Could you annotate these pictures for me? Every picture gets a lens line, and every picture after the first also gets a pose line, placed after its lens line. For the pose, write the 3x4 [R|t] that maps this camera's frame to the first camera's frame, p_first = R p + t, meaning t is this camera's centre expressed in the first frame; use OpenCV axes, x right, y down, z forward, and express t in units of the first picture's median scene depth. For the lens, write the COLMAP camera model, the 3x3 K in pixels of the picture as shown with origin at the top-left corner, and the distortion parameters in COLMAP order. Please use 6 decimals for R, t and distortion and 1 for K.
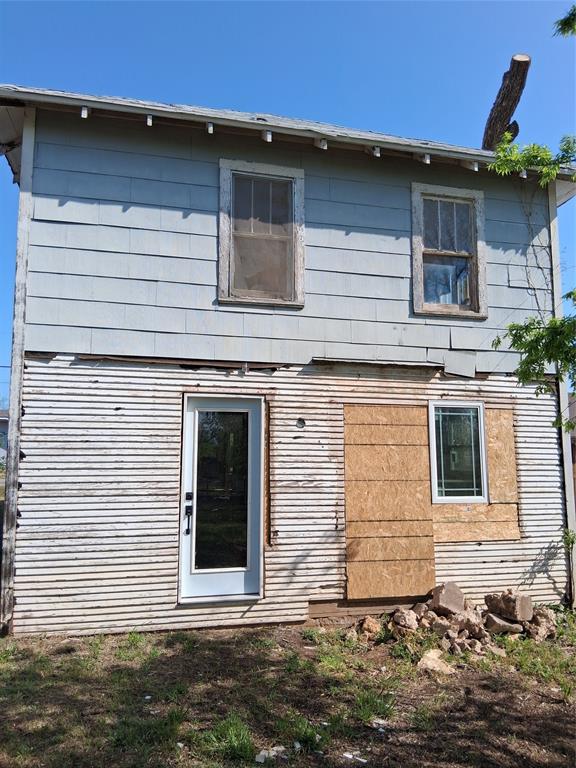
lens RADIAL K [[578.6, 0, 288.0], [0, 578.6, 384.0], [0, 0, 1]] dist [0.127027, -0.223963]
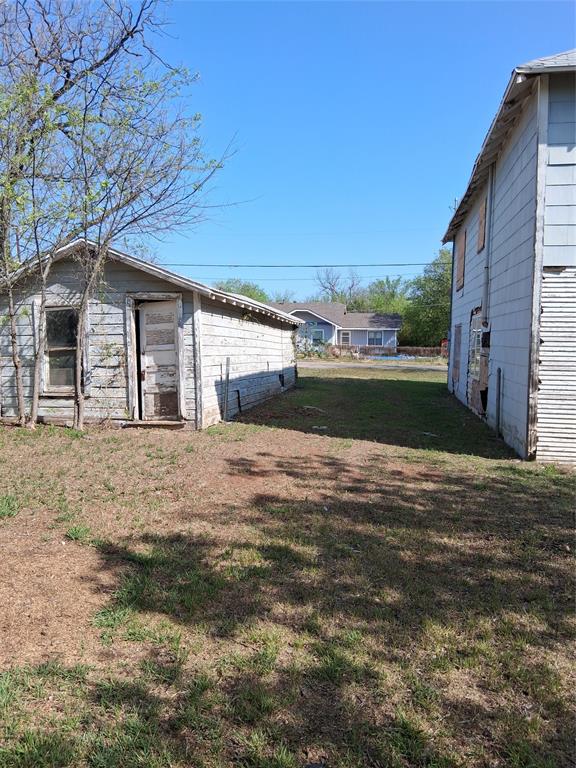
lens RADIAL K [[578.6, 0, 288.0], [0, 578.6, 384.0], [0, 0, 1]] dist [0.127027, -0.223963]
pose [[0.919655, 0.039481, -0.390737, -0.412400], [0.034463, 0.982983, 0.180436, -0.050259], [0.391211, -0.179405, 0.902645, -0.493164]]
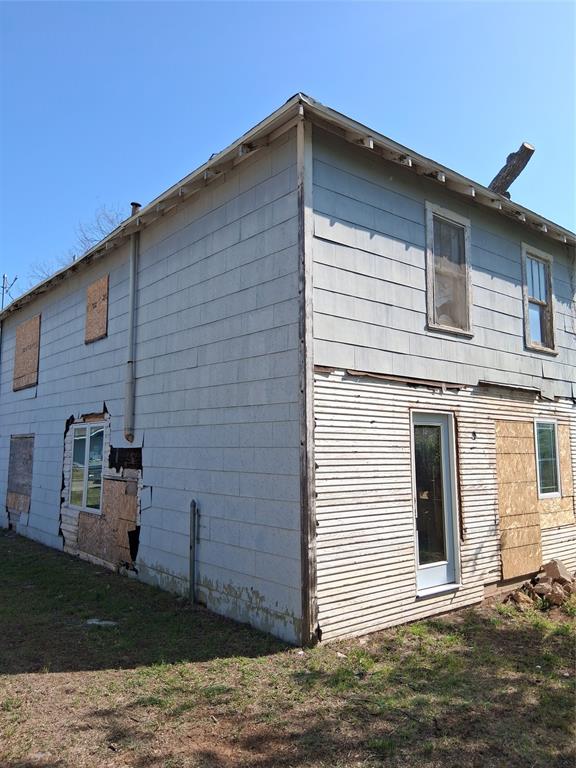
lens RADIAL K [[578.6, 0, 288.0], [0, 578.6, 384.0], [0, 0, 1]] dist [0.127027, -0.223963]
pose [[0.900025, 0.045288, 0.433480, -0.855345], [-0.048069, 0.998834, -0.004549, -0.014440], [-0.433180, -0.016743, 0.901152, 0.095006]]
